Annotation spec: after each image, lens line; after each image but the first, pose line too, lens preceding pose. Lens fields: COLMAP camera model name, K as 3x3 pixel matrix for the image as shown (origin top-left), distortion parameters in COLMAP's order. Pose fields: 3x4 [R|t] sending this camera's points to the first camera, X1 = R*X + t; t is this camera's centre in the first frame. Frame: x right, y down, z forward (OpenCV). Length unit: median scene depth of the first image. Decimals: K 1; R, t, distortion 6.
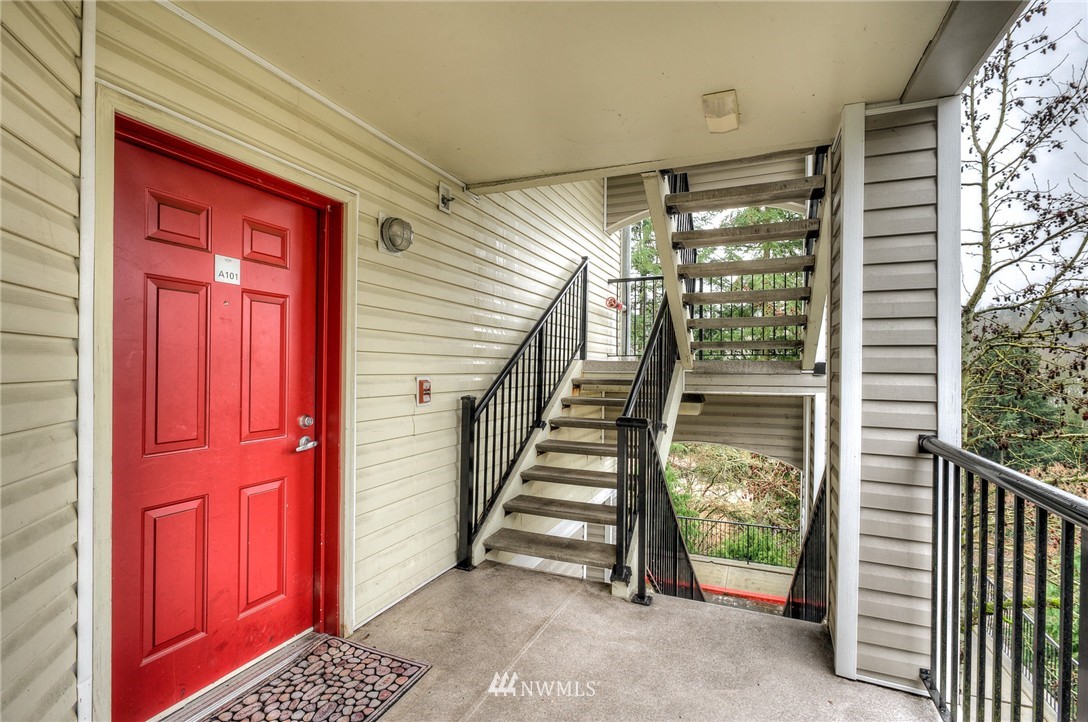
lens RADIAL K [[514.9, 0, 548.5], [0, 514.9, 367.9], [0, 0, 1]] dist [-0.001019, -0.000313]
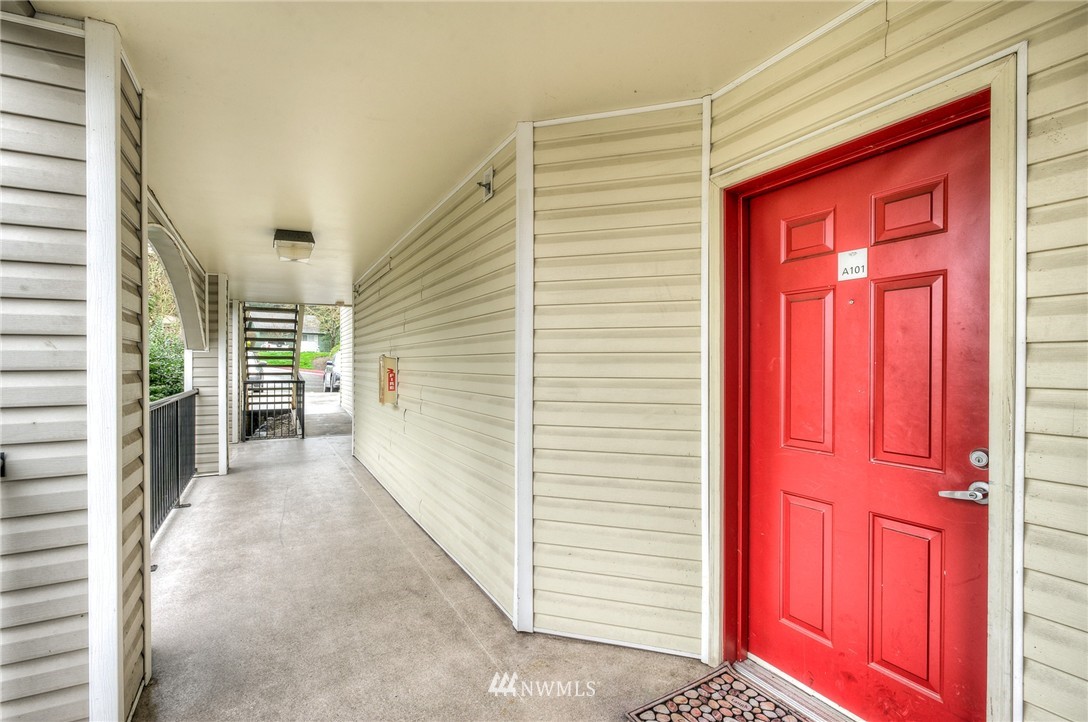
lens RADIAL K [[514.9, 0, 548.5], [0, 514.9, 367.9], [0, 0, 1]] dist [-0.001019, -0.000313]
pose [[-0.616057, -0.008740, -0.787653, 0.408610], [-0.008335, 0.999955, -0.004576, -0.000228], [0.787657, 0.003746, -0.616102, 1.109412]]
